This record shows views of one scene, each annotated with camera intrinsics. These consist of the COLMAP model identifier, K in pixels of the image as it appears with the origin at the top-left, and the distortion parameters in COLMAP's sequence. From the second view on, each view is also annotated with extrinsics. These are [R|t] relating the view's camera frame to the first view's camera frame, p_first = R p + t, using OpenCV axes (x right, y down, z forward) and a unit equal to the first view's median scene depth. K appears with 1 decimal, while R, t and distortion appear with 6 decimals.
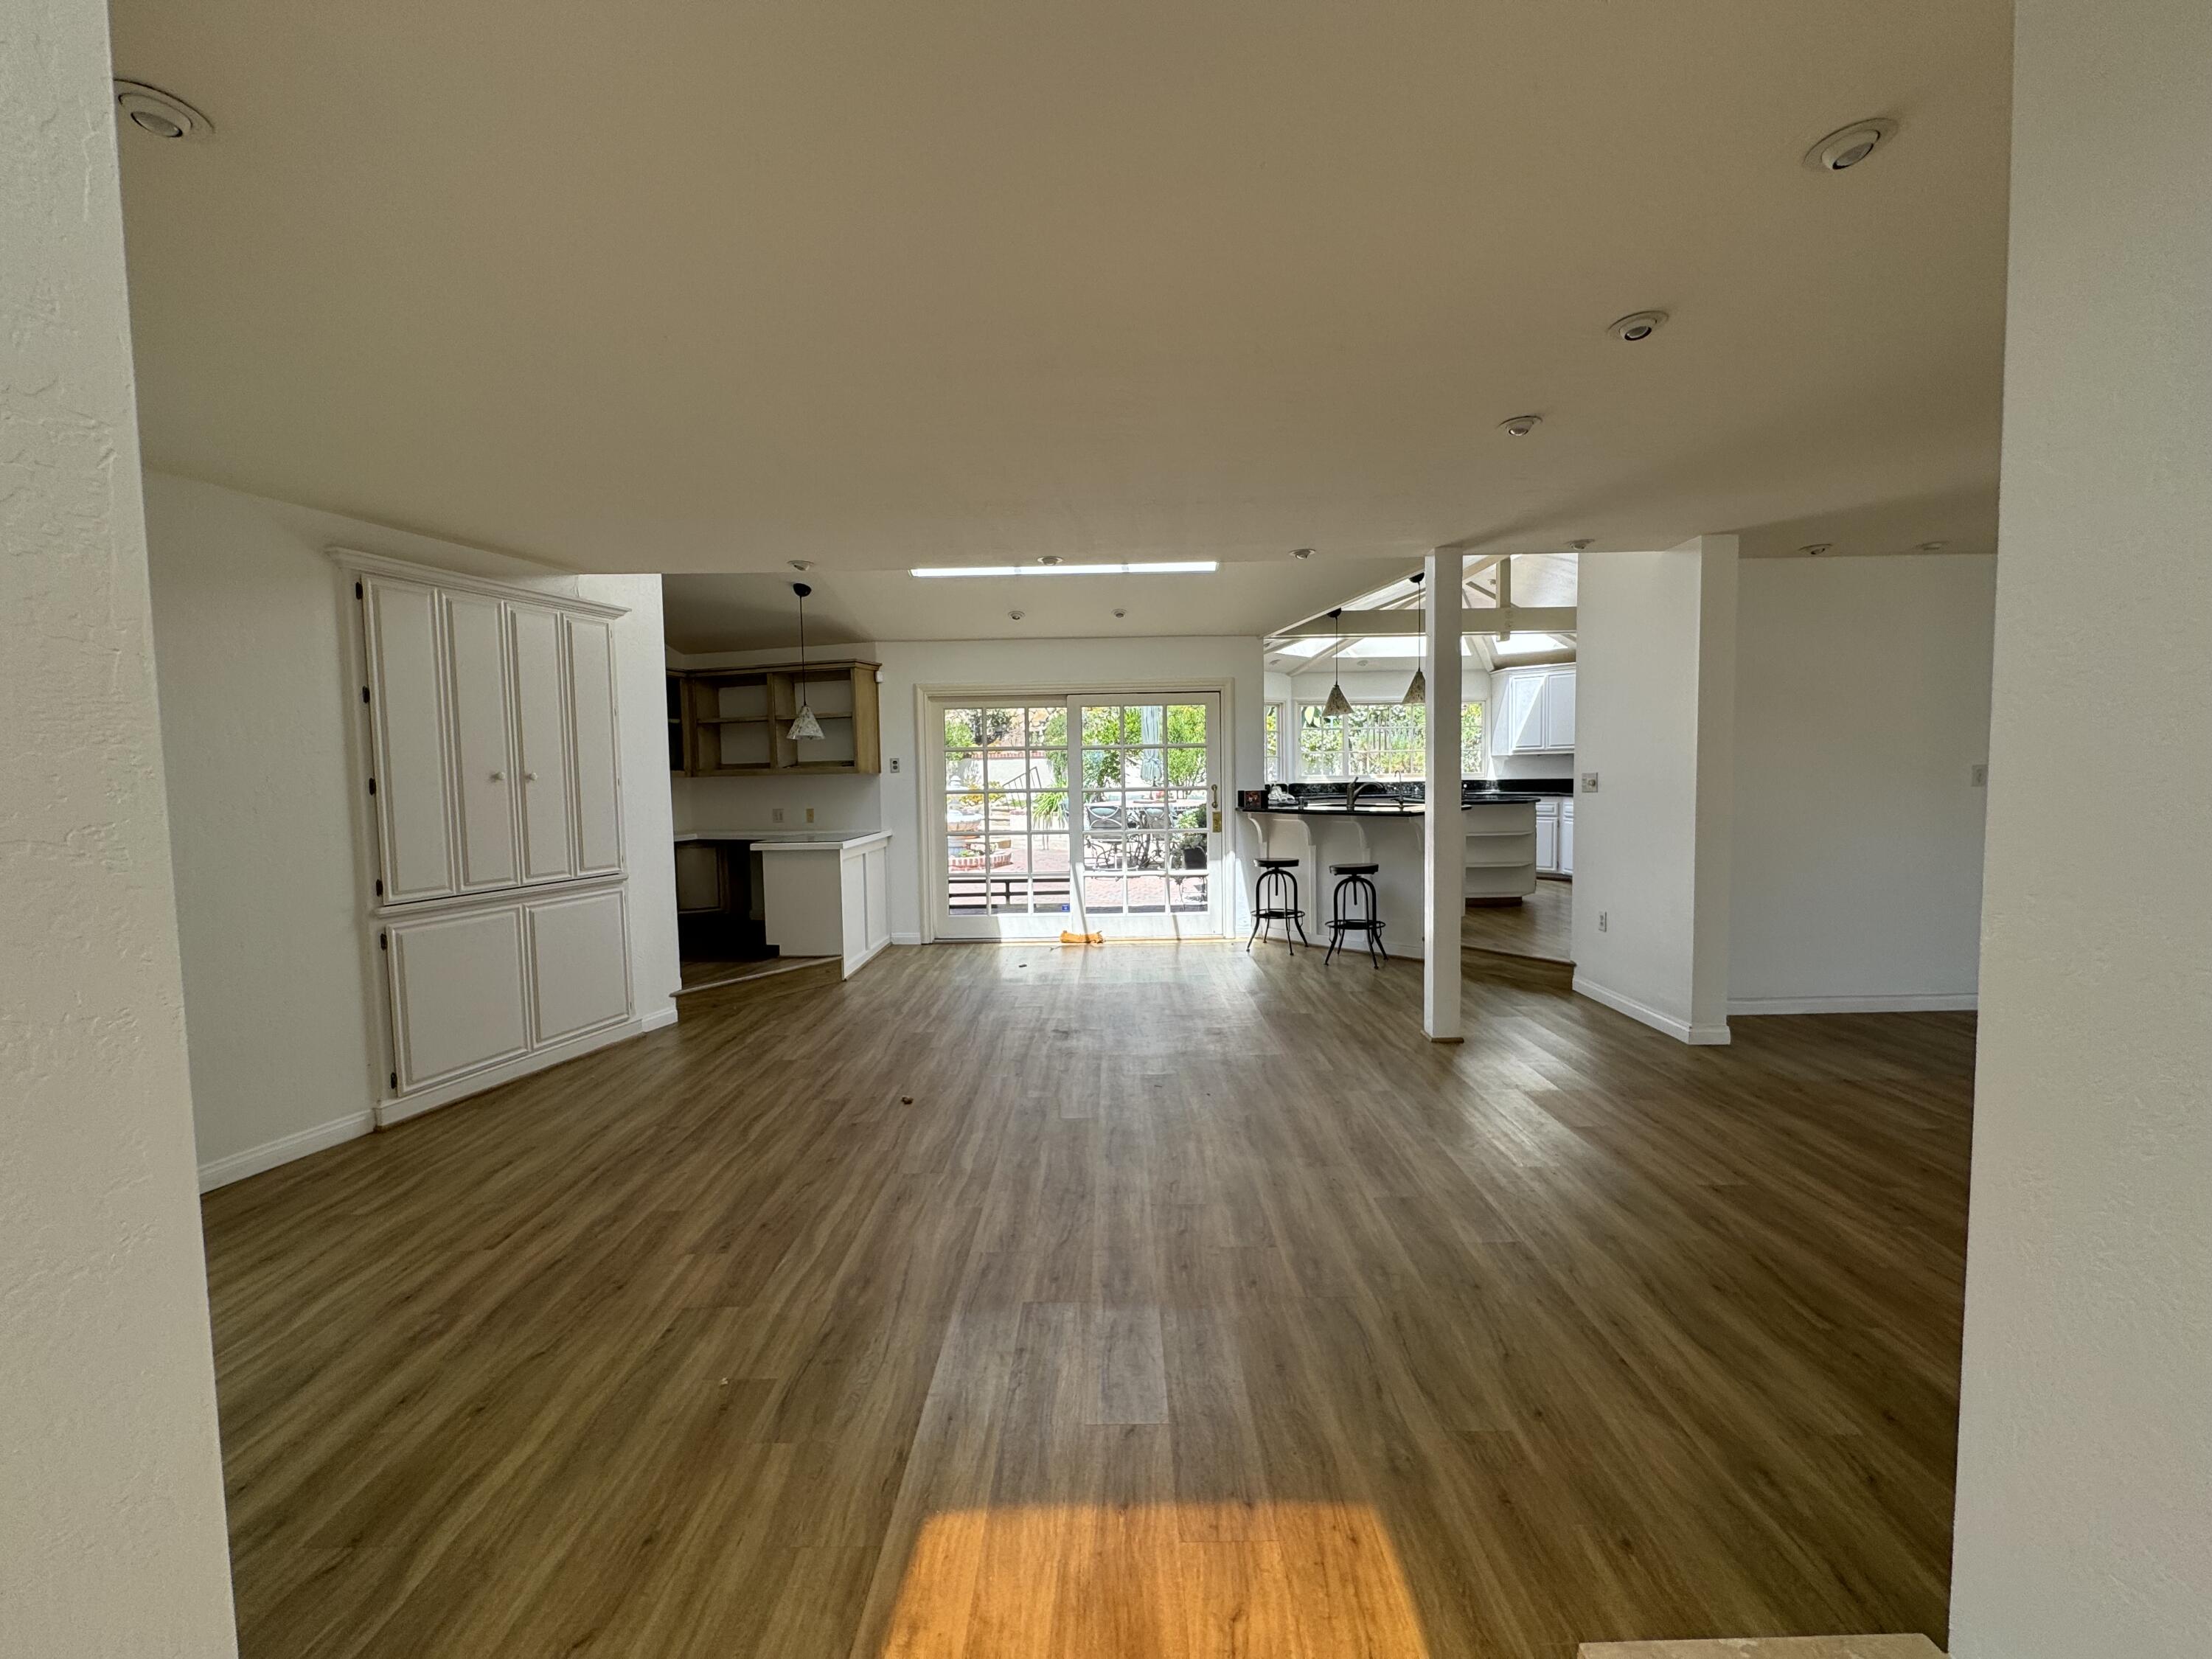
lens RADIAL K [[882.5, 0, 1107.6], [0, 882.5, 829.3], [0, 0, 1]] dist [0.001537, 0.000076]
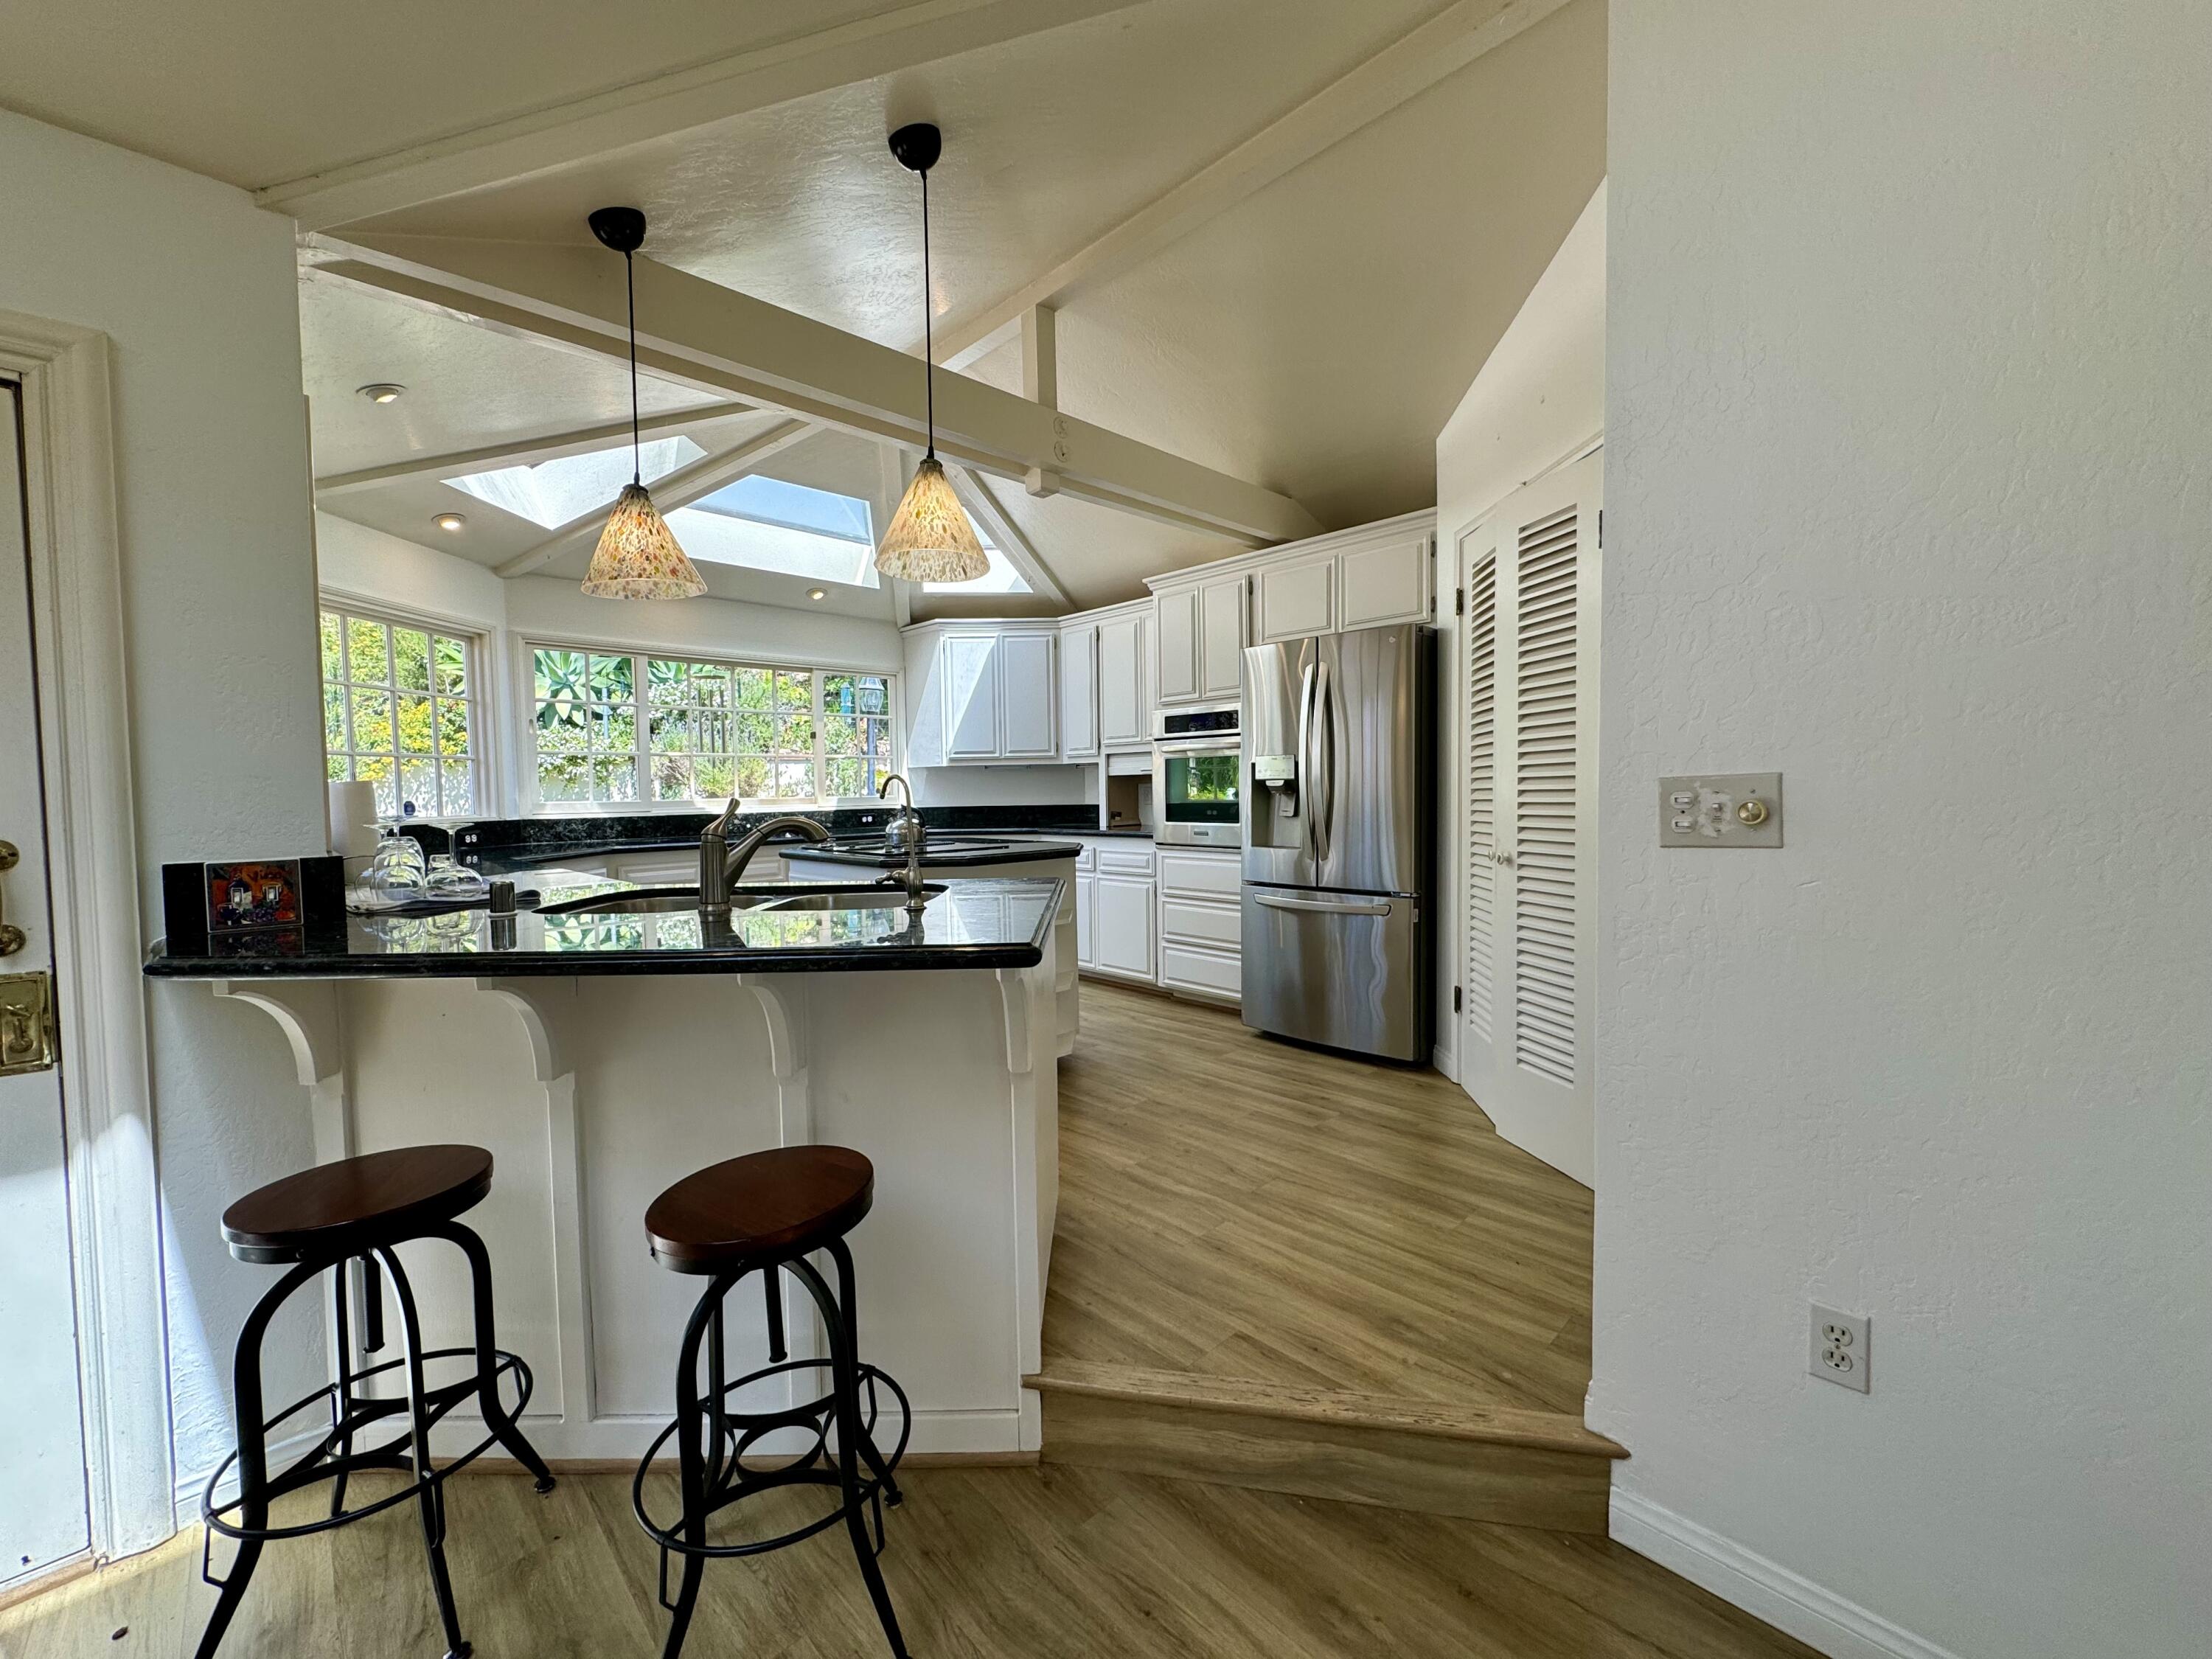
lens RADIAL K [[882.5, 0, 1103.6], [0, 882.5, 815.8], [0, 0, 1]] dist [0.001537, 0.000076]
pose [[0.721294, -0.017313, 0.692412, 0.192981], [0.050483, 0.998343, -0.027627, -0.045357], [-0.690786, 0.054883, 0.720973, 0.797468]]
